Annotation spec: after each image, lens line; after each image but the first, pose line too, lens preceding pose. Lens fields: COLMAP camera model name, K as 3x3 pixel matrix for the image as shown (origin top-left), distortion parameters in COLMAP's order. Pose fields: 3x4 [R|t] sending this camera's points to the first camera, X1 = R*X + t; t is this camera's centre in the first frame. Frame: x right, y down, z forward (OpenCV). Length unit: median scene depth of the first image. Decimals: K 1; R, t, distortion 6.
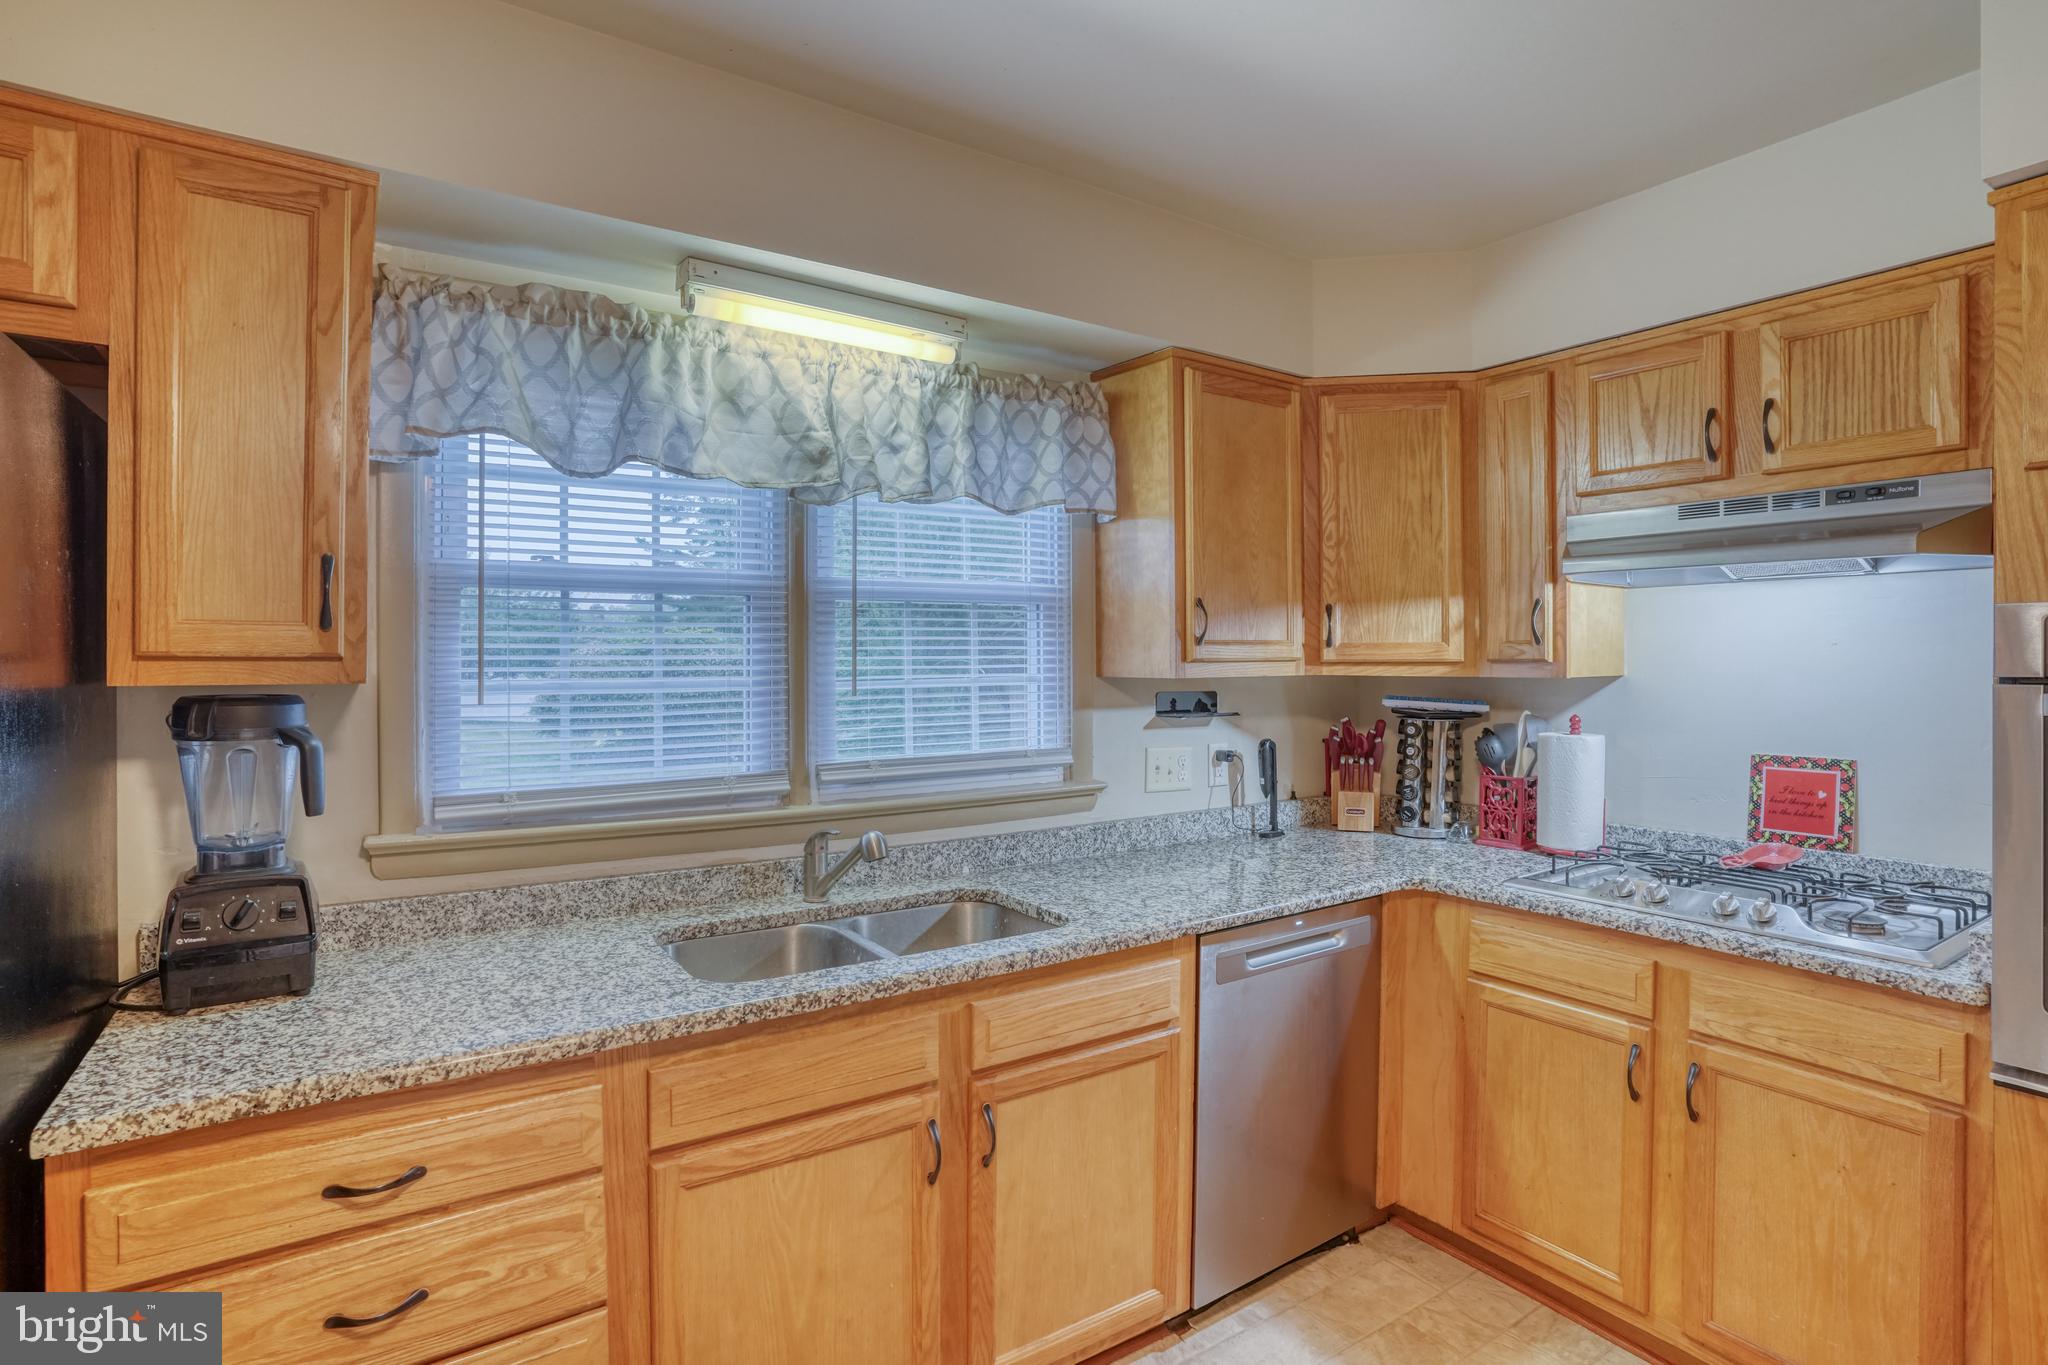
lens RADIAL K [[1020.7, 0, 915.3], [0, 1020.7, 664.4], [0, 0, 1]] dist [-0.066489, 0.024059]
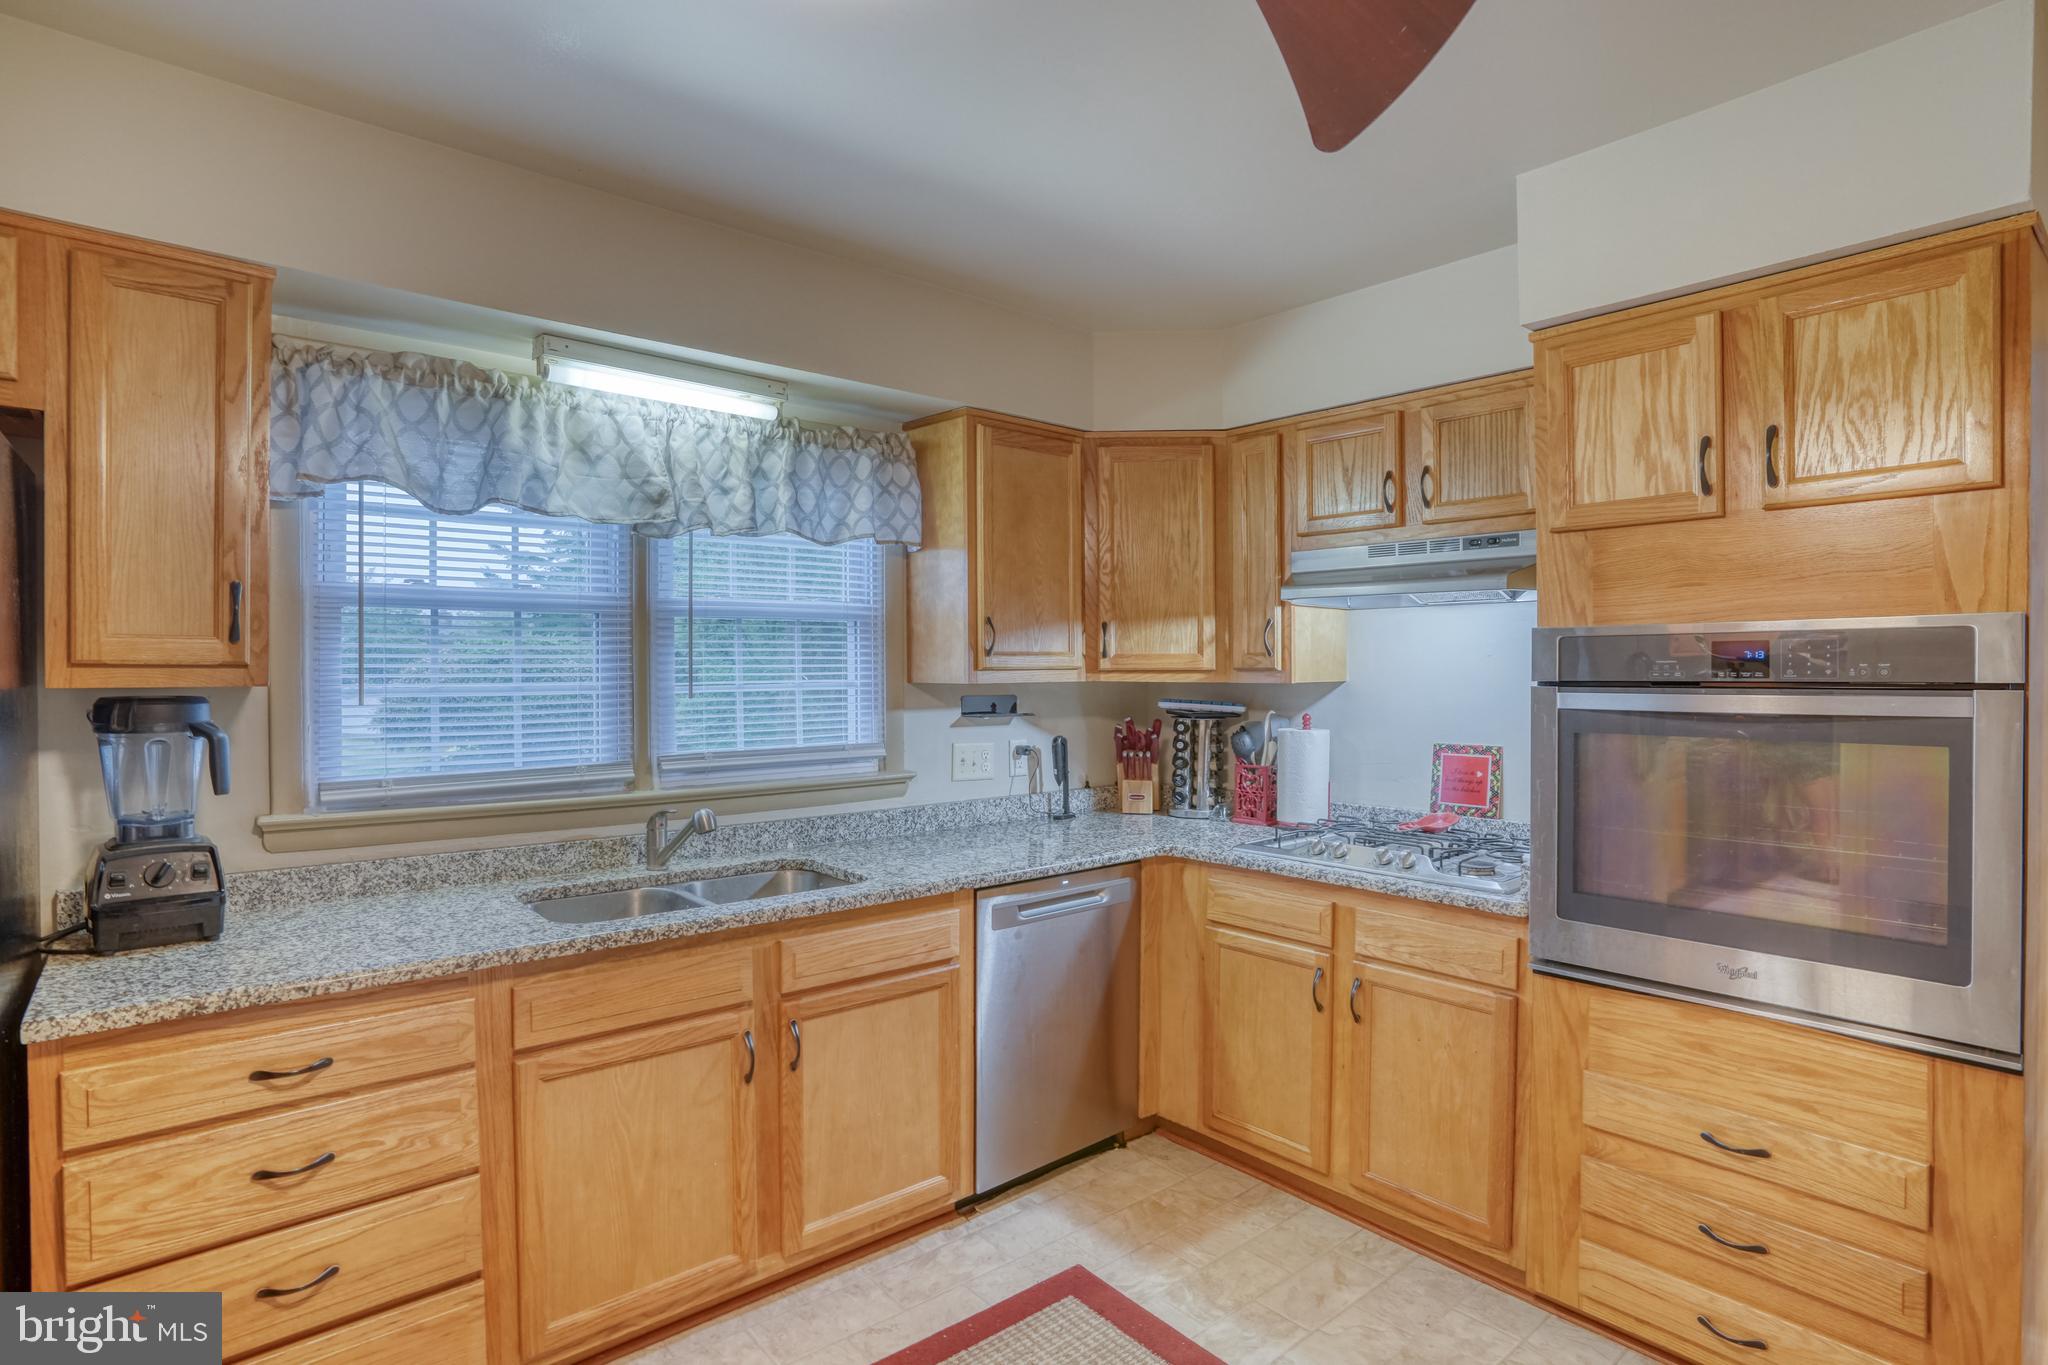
lens RADIAL K [[1070.0, 0, 959.8], [0, 1070.0, 692.9], [0, 0, 1]] dist [-0.051559, 0.025213]
pose [[0.989924, -0.005801, 0.141480, 0.079820], [0.004187, 0.999923, 0.011708, 0.011453], [-0.141537, -0.010998, 0.989872, -0.295957]]
